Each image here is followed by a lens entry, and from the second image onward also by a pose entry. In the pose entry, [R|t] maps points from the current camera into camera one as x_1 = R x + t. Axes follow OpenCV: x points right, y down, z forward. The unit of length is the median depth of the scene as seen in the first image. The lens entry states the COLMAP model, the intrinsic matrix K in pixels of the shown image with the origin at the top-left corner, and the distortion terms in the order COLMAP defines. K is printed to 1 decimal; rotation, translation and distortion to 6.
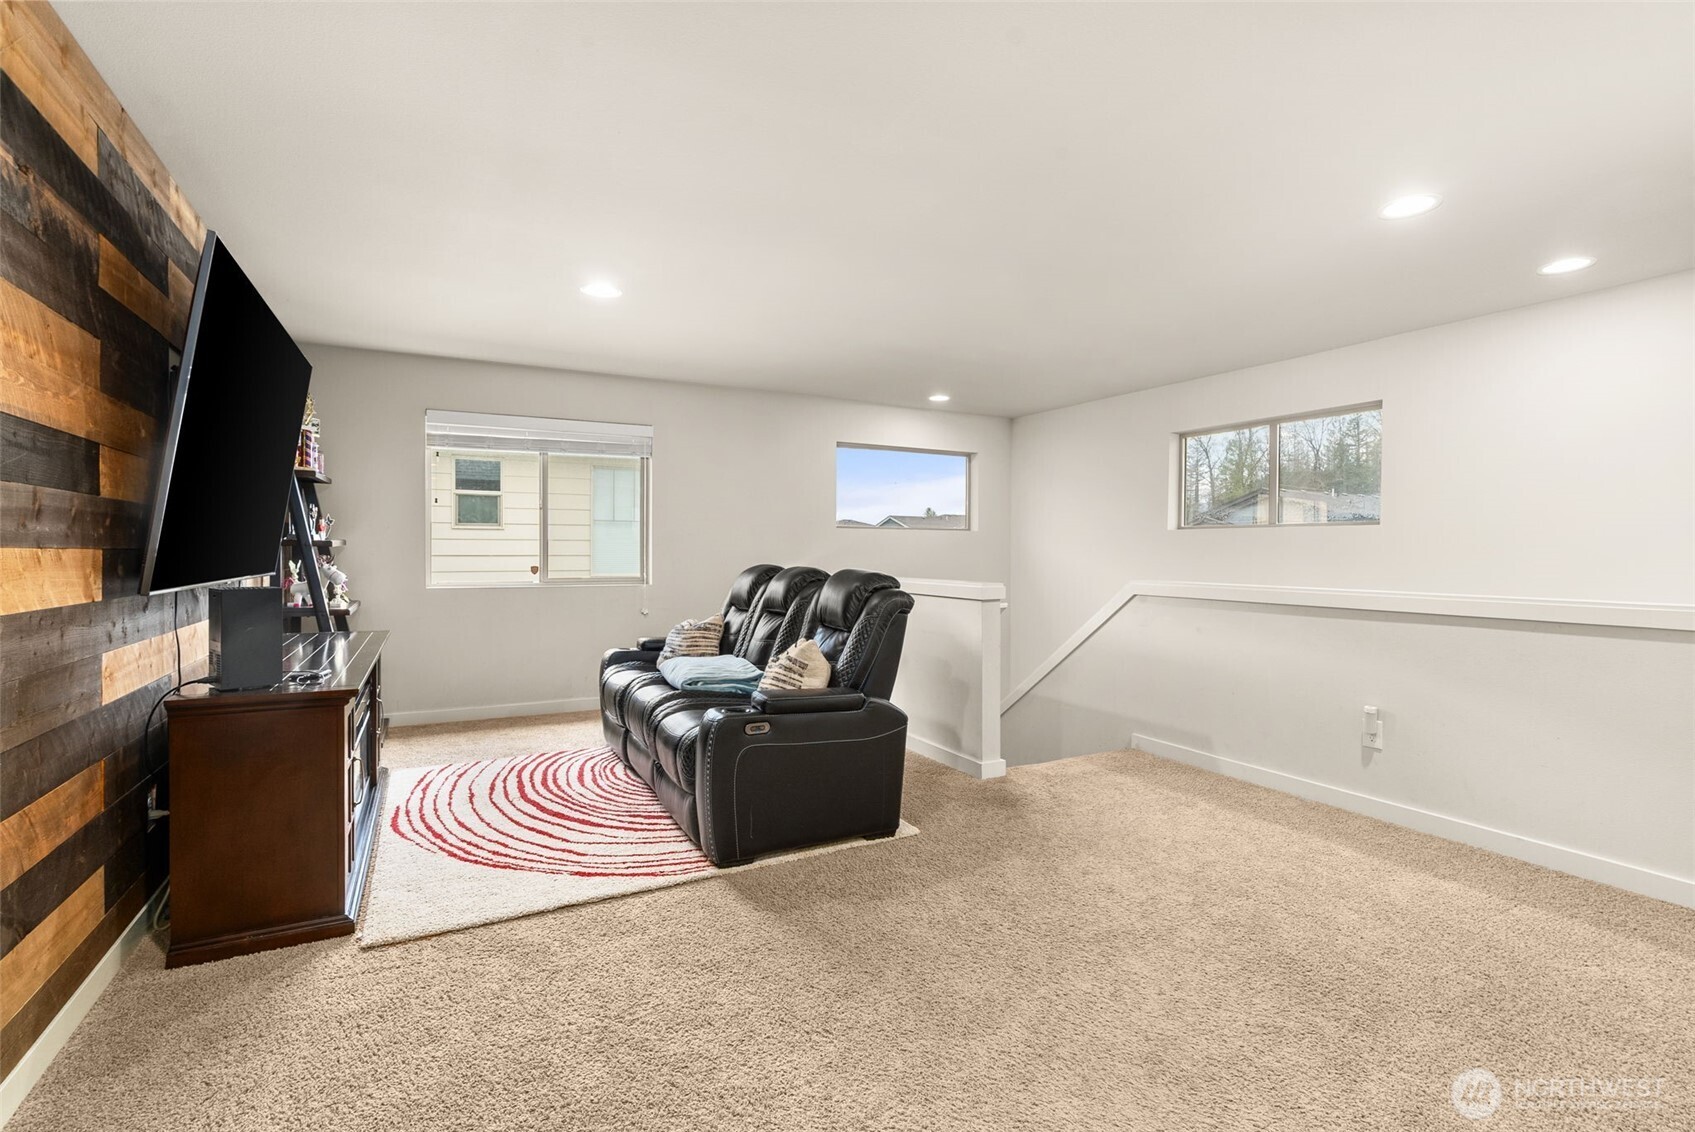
lens RADIAL K [[772.5, 0, 842.6], [0, 772.5, 569.3], [0, 0, 1]] dist [-0.003149, 0.000582]
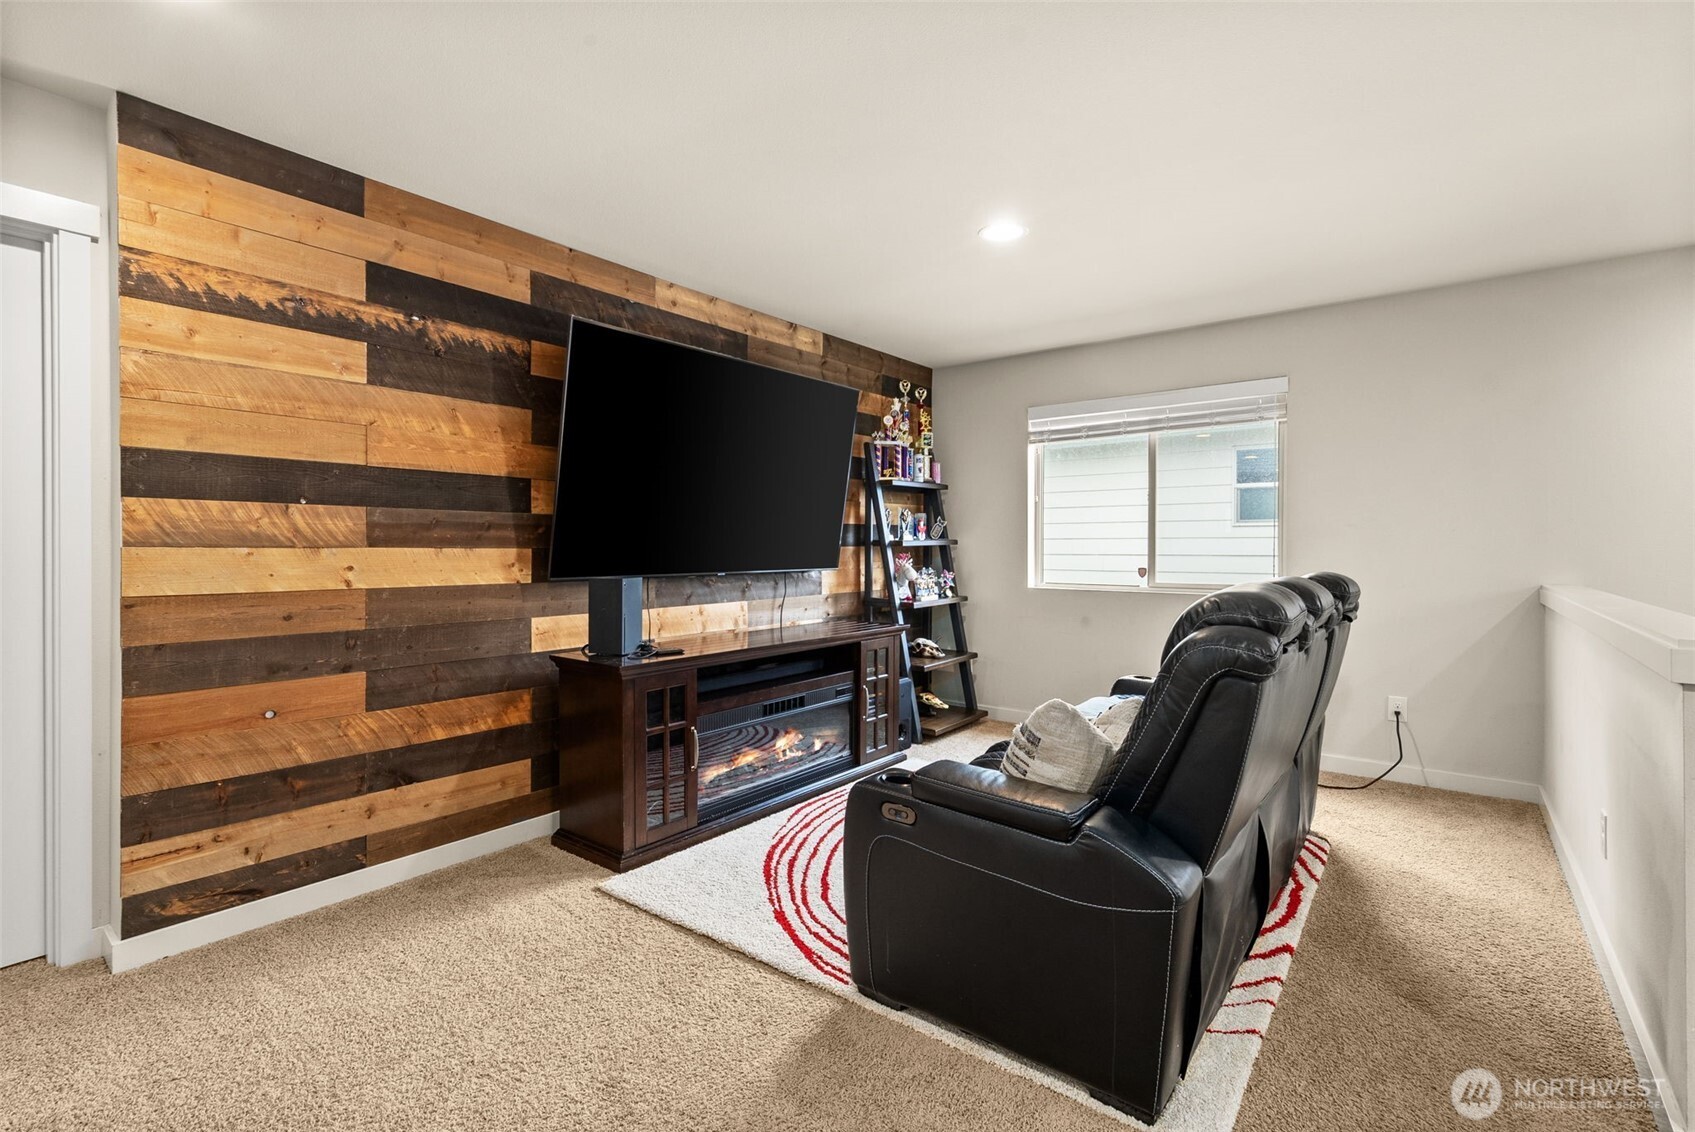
lens RADIAL K [[772.5, 0, 846.9], [0, 772.5, 549.3], [0, 0, 1]] dist [-0.003149, 0.000582]
pose [[0.413459, -0.000851, -0.910523, 0.479005], [-0.022522, 0.999684, -0.011161, -0.015217], [0.910244, 0.025121, 0.413309, 0.668589]]
